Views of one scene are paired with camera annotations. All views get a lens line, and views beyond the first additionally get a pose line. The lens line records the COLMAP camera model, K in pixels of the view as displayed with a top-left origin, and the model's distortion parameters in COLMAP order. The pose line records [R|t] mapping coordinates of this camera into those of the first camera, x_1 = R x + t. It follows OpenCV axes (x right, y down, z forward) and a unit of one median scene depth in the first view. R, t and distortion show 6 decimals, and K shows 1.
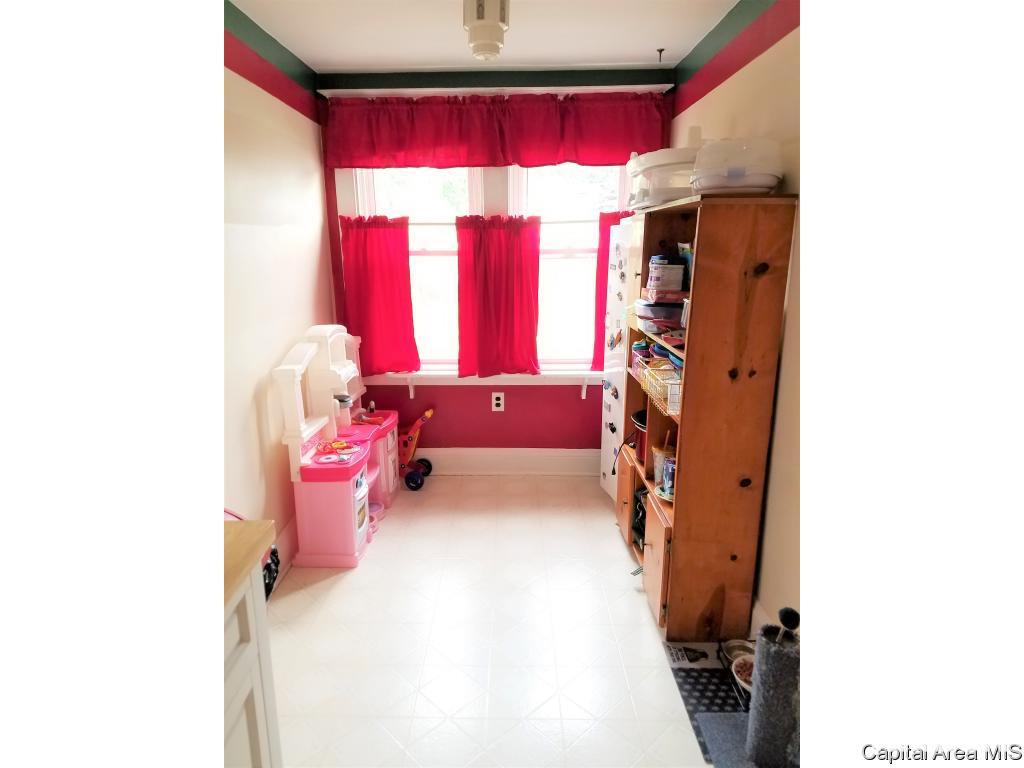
lens RADIAL K [[569.2, 0, 498.2], [0, 569.2, 385.1], [0, 0, 1]] dist [0.088455, -0.000516]
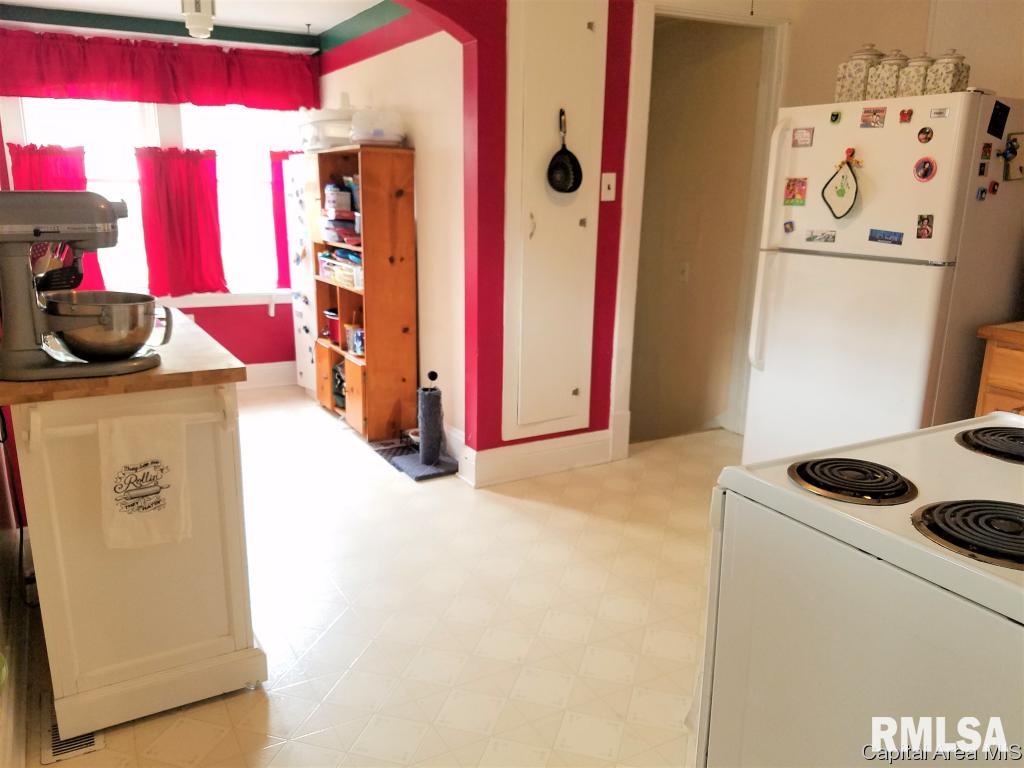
lens RADIAL K [[782.1, 0, 490.6], [0, 782.1, 387.5], [0, 0, 1]] dist [0.026976, -0.005335]
pose [[0.868407, -0.111939, 0.483052, -0.307122], [0.105922, 0.993577, 0.039823, 0.192804], [-0.484407, 0.016583, 0.874686, -0.709889]]
